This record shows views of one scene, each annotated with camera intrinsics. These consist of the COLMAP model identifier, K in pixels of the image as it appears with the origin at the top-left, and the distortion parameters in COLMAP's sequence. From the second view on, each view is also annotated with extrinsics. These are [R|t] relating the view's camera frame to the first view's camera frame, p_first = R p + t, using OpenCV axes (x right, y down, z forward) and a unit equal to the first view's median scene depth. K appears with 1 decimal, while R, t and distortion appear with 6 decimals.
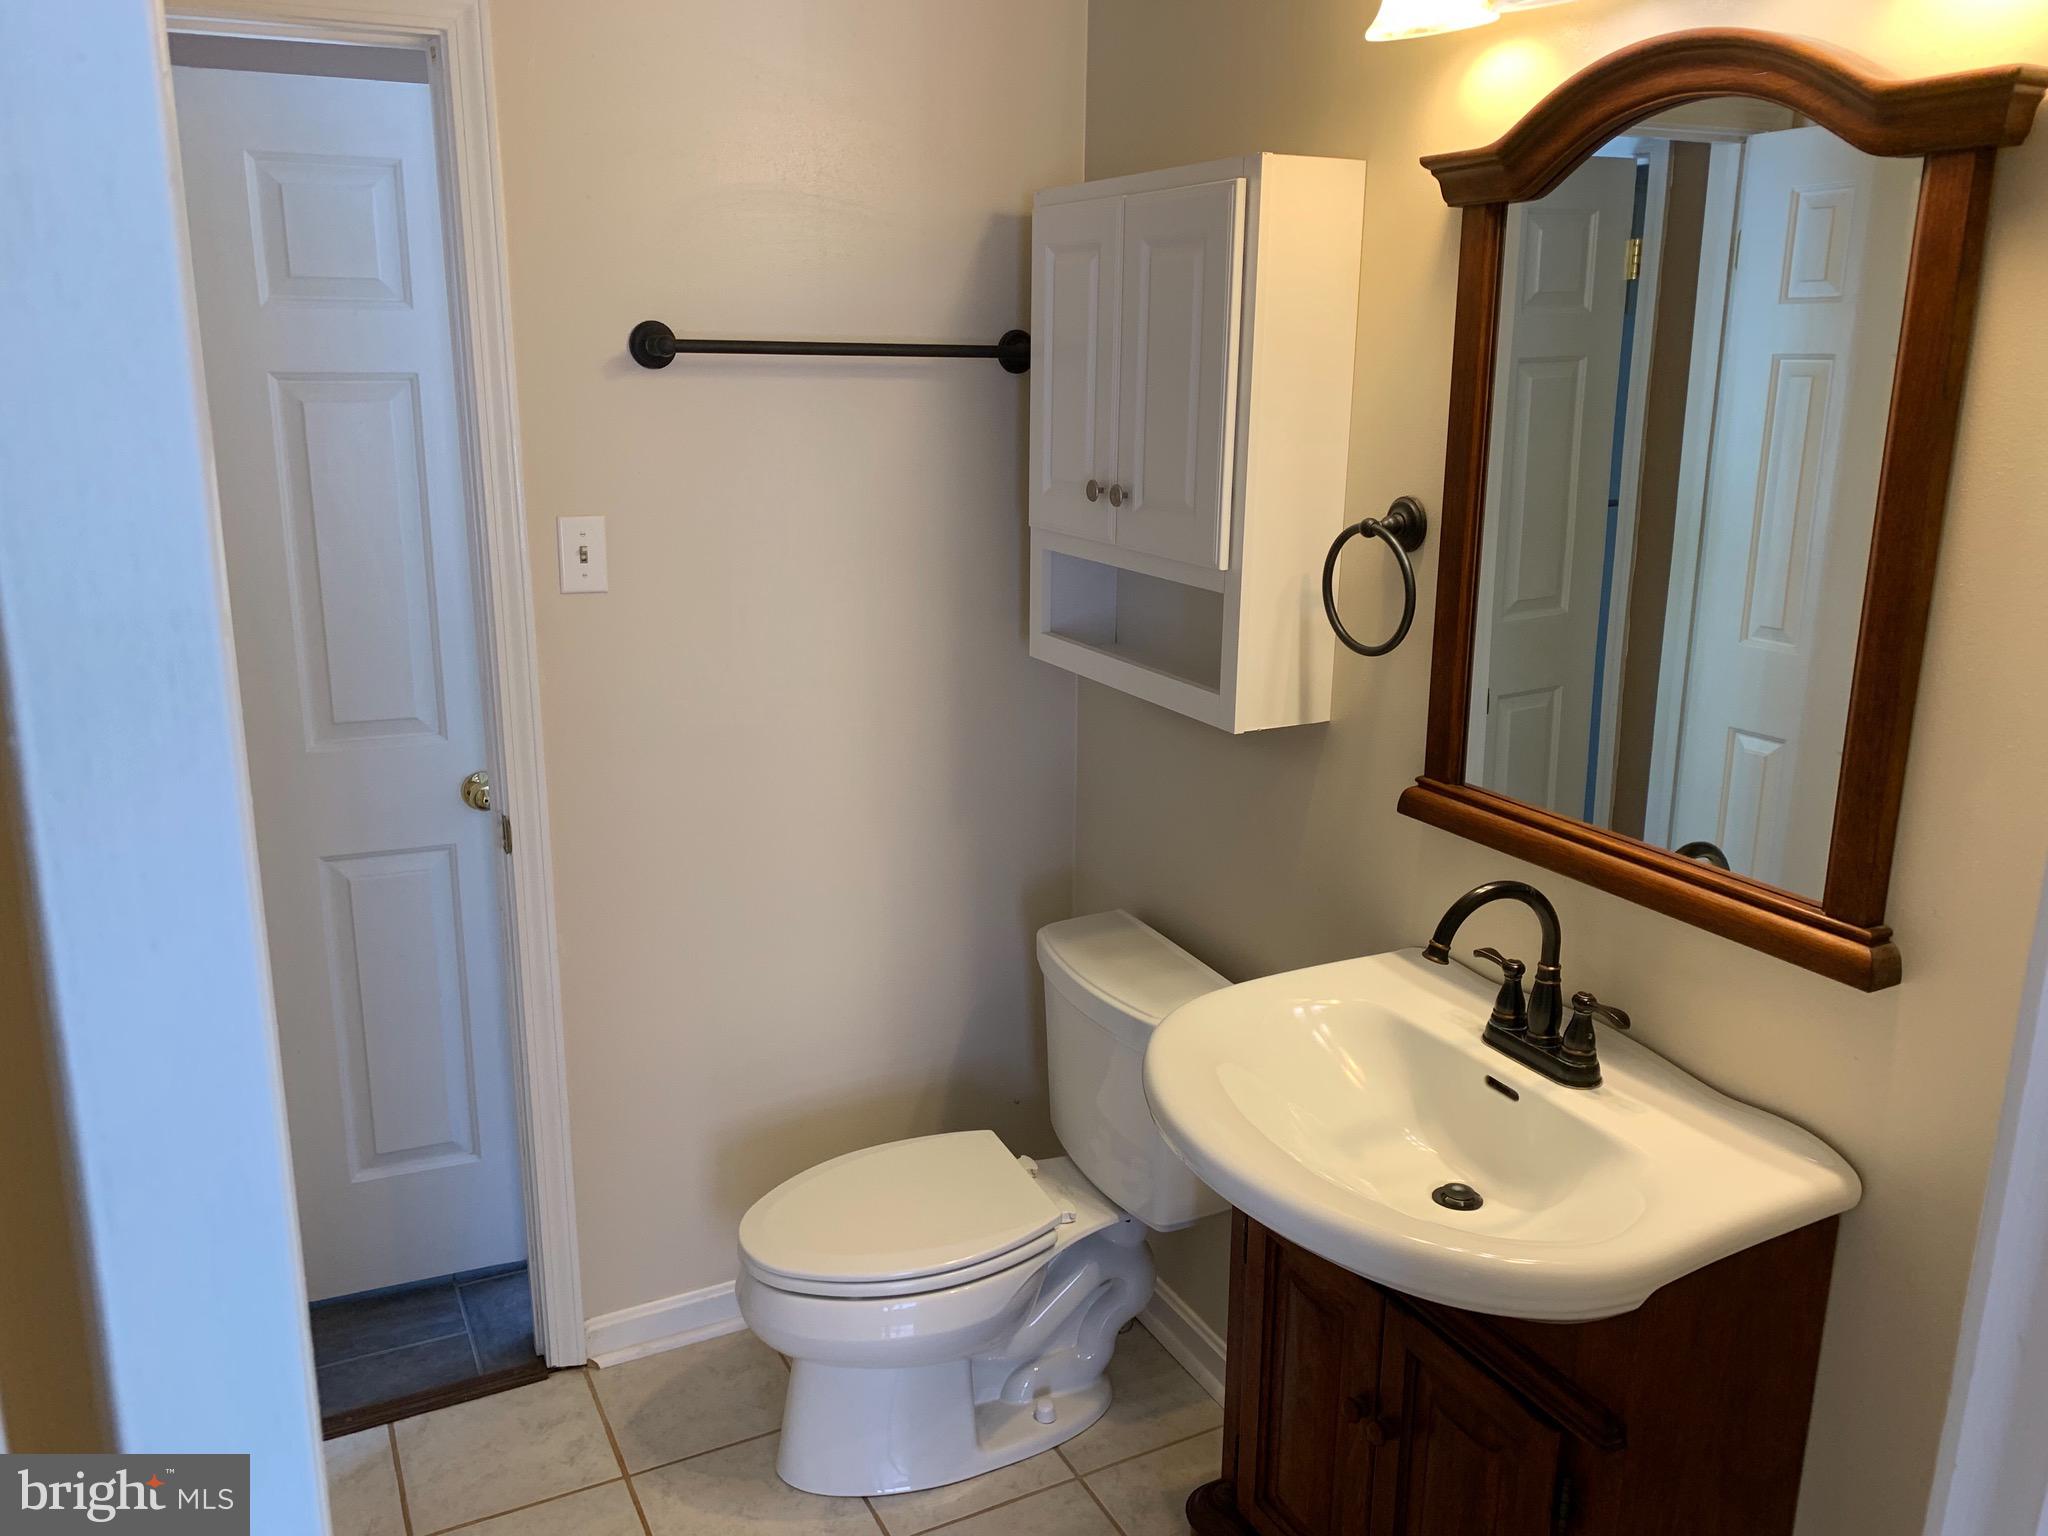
lens RADIAL K [[1597.7, 0, 1020.0], [0, 1597.7, 726.6], [0, 0, 1]] dist [0.191564, -0.225047]
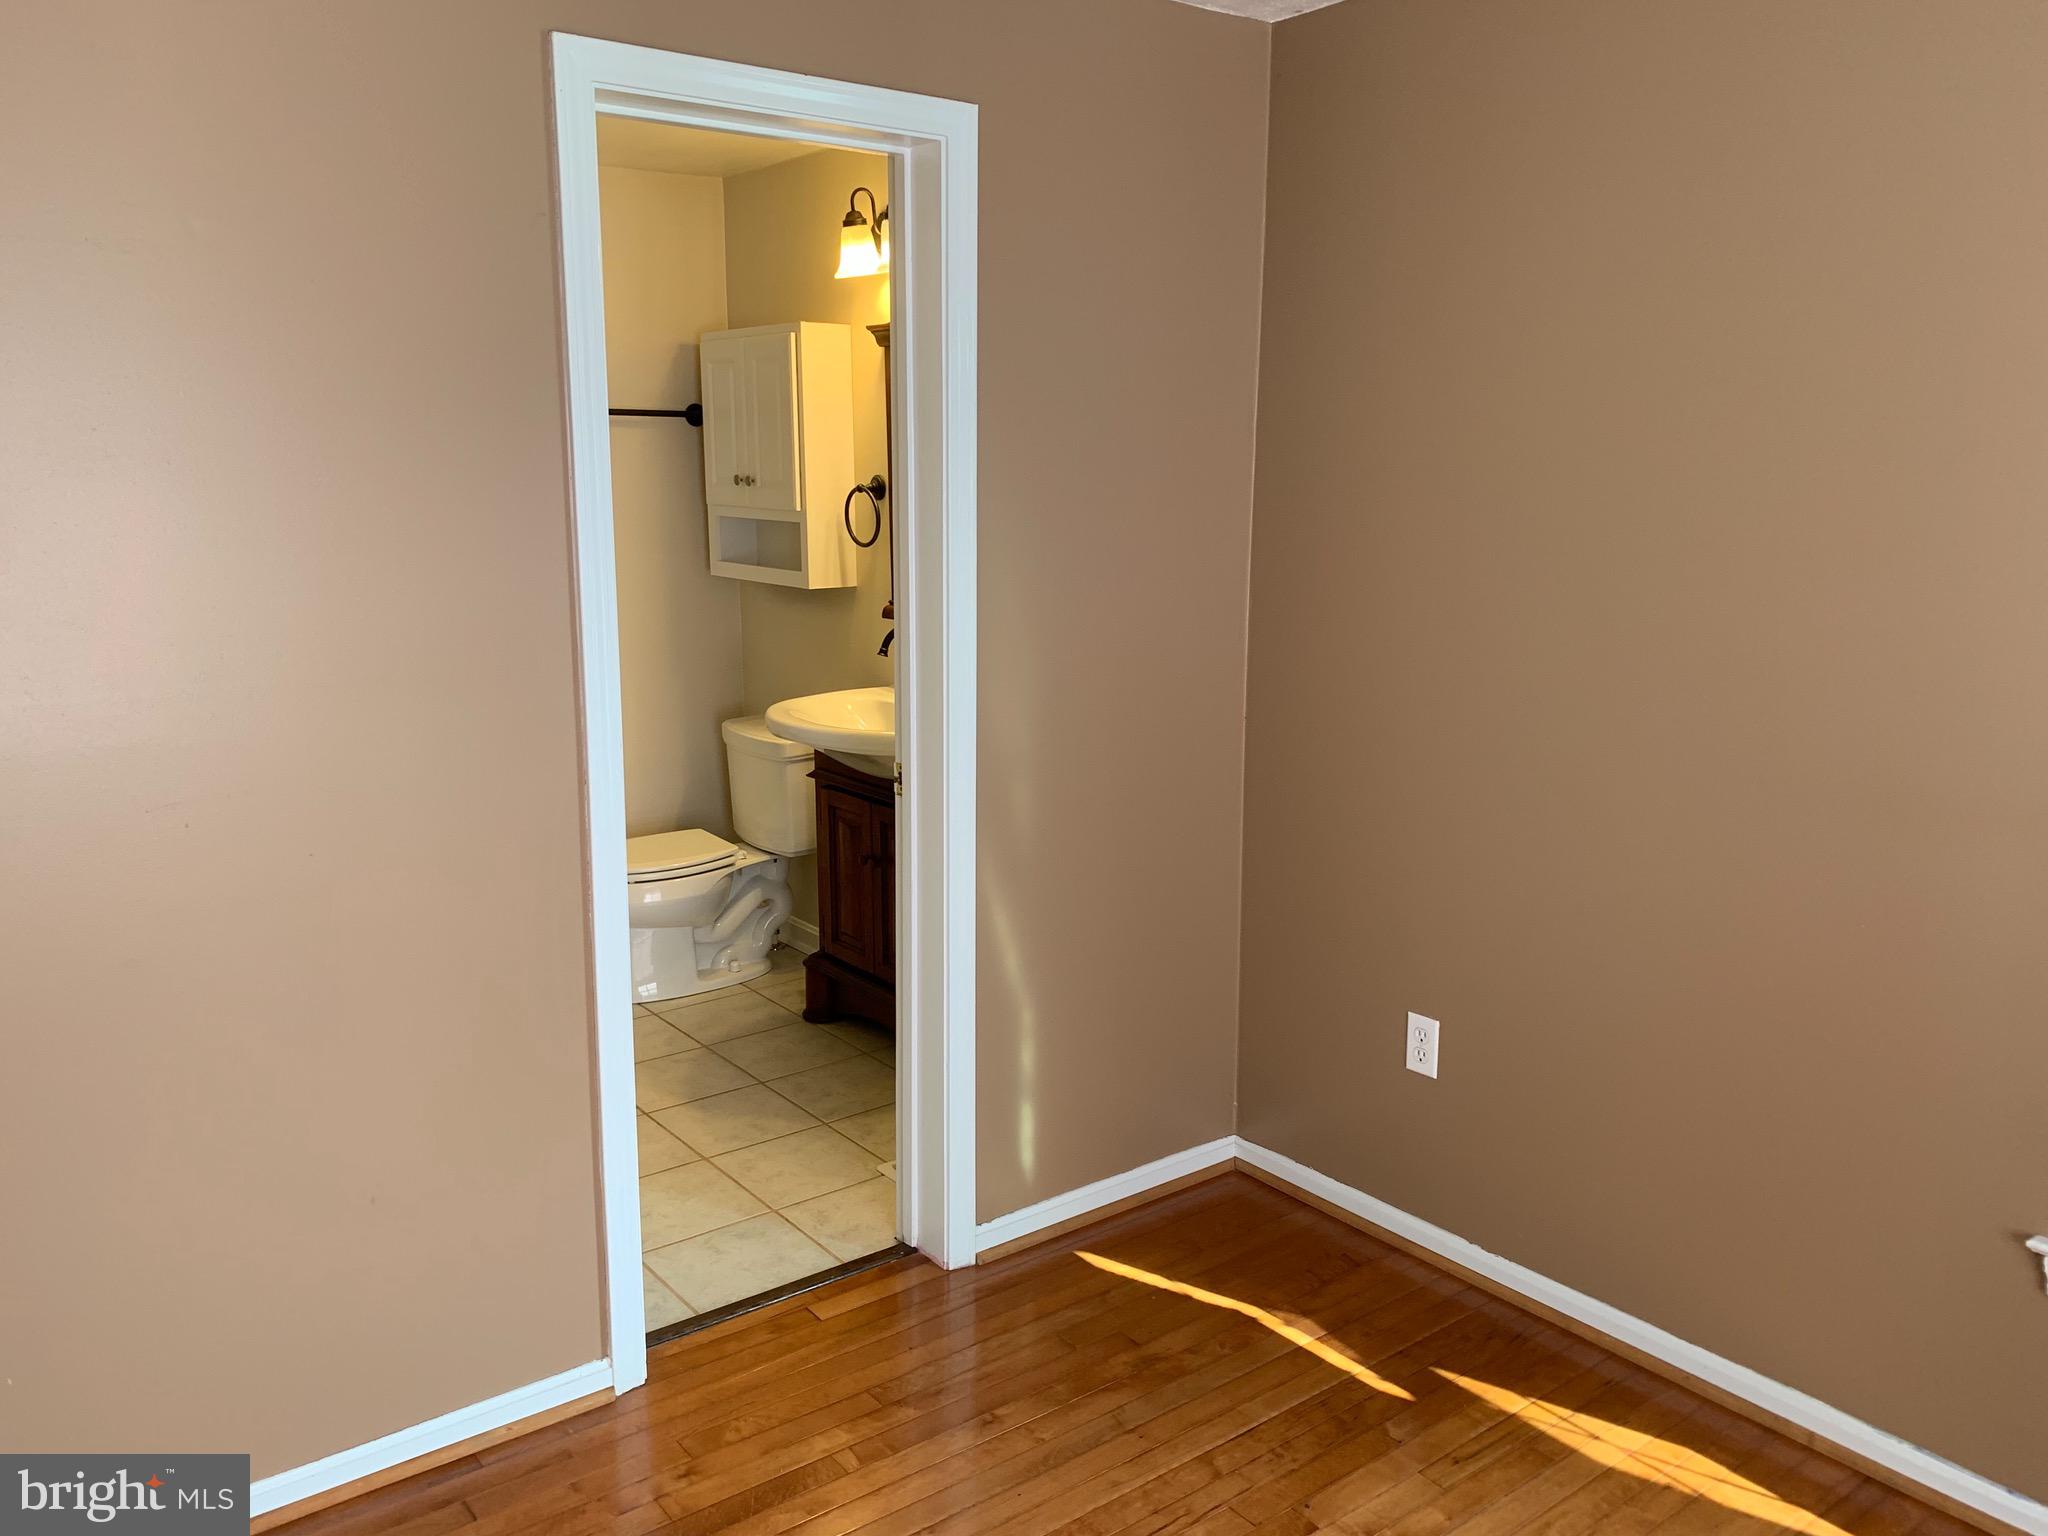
lens RADIAL K [[1597.7, 0, 1020.0], [0, 1597.7, 726.6], [0, 0, 1]] dist [0.191564, -0.225047]
pose [[0.984190, -0.042177, 0.172021, 0.032249], [0.053528, 0.996647, -0.061883, 0.289140], [-0.168834, 0.070113, 0.983148, -0.971017]]
